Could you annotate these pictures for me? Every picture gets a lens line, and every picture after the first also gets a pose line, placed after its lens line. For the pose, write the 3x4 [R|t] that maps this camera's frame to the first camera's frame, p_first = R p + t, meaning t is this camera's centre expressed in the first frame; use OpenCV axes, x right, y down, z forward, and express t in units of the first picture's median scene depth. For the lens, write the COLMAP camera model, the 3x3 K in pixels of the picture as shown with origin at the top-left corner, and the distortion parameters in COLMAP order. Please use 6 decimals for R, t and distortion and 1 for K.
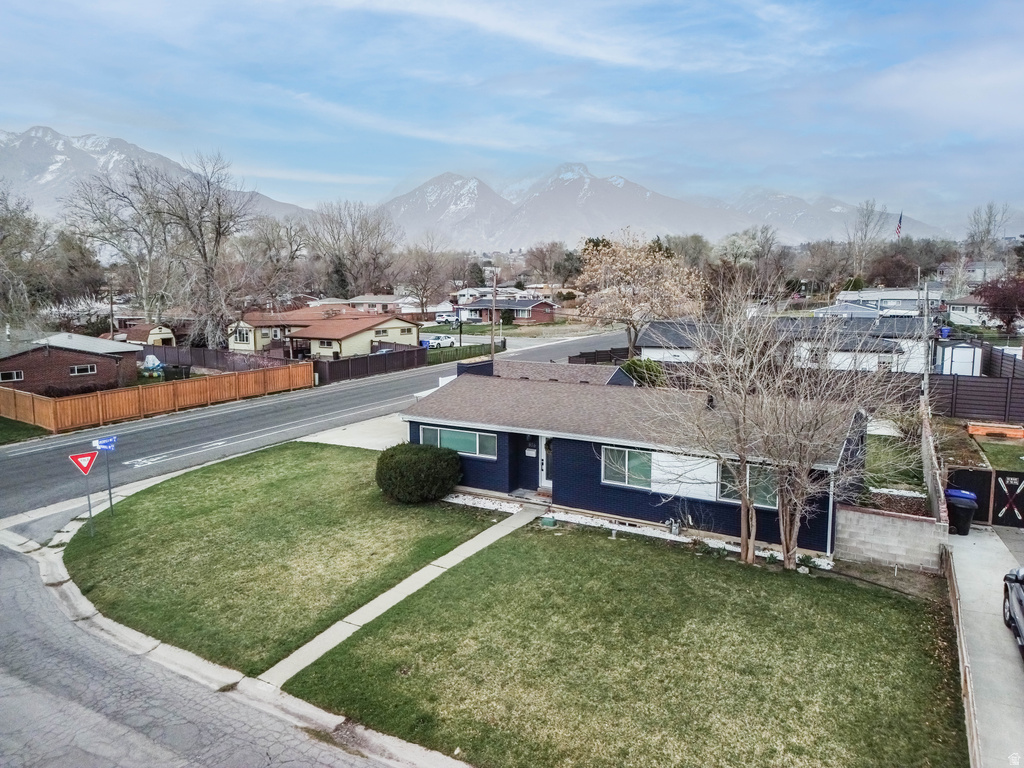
lens RADIAL K [[721.2, 0, 510.6], [0, 721.2, 377.1], [0, 0, 1]] dist [0.073559, -0.071673]
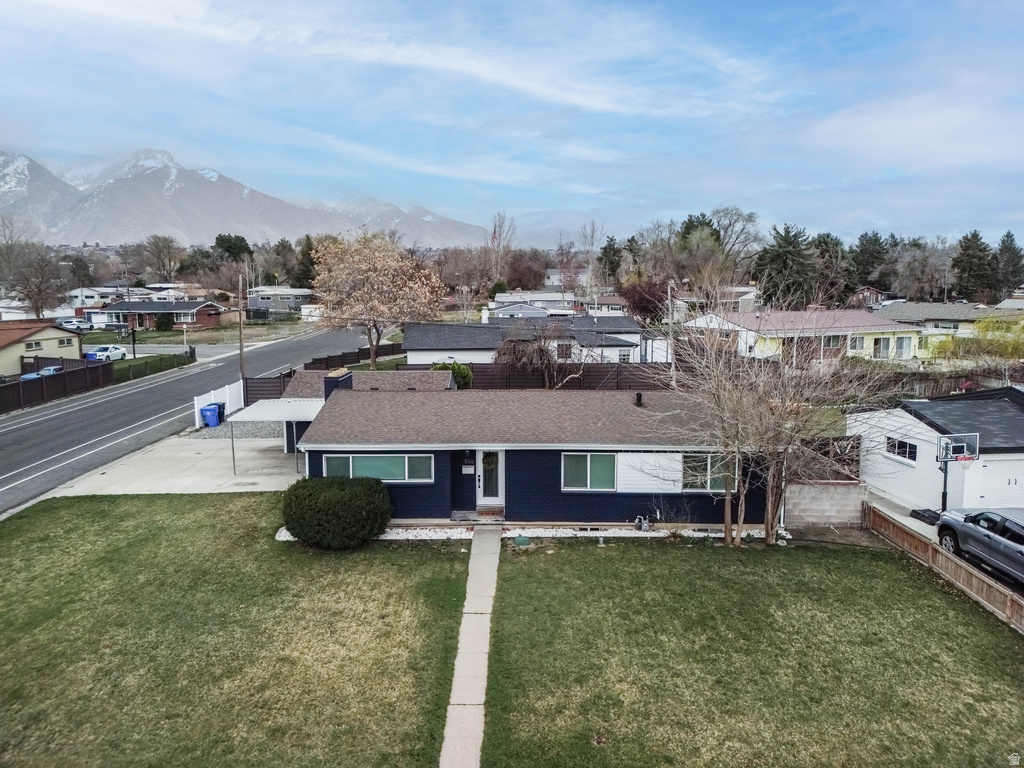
lens RADIAL K [[721.2, 0, 510.6], [0, 721.2, 377.1], [0, 0, 1]] dist [0.073559, -0.071673]
pose [[0.865046, -0.060364, 0.498048, -0.407535], [0.061439, 0.998009, 0.014250, -0.024016], [-0.497916, 0.018273, 0.867033, 0.195061]]
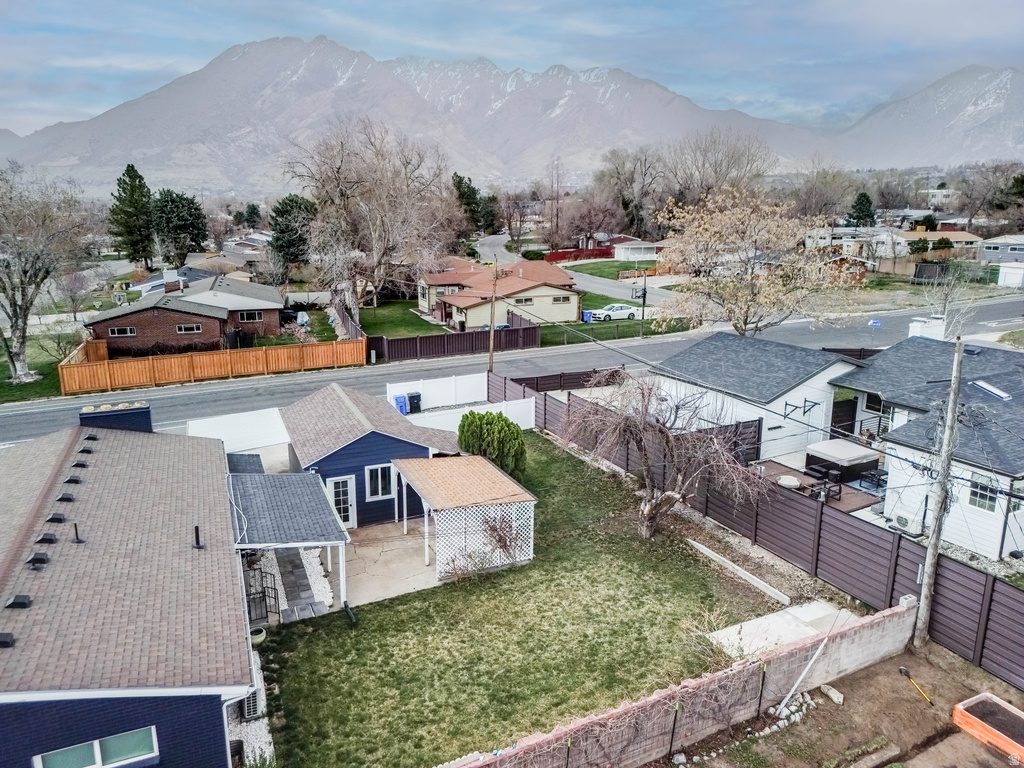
lens RADIAL K [[721.2, 0, 510.6], [0, 721.2, 377.1], [0, 0, 1]] dist [0.073559, -0.071673]
pose [[0.815855, 0.134104, -0.562491, 0.996754], [-0.074361, 0.988992, 0.127930, -0.254408], [0.573455, -0.062545, 0.816846, 0.807070]]
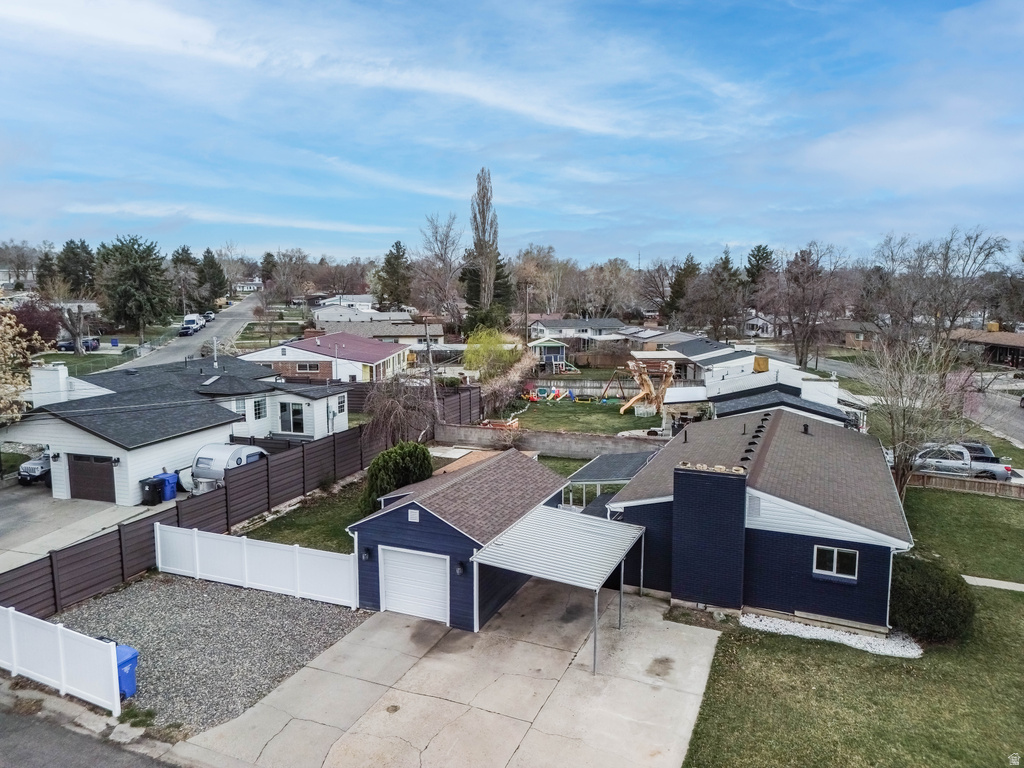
lens RADIAL K [[721.2, 0, 510.6], [0, 721.2, 377.1], [0, 0, 1]] dist [0.073559, -0.071673]
pose [[-0.139446, -0.120481, 0.982873, -0.937688], [0.124828, 0.982514, 0.138147, -0.309867], [-0.982330, 0.141954, -0.121969, 1.695770]]
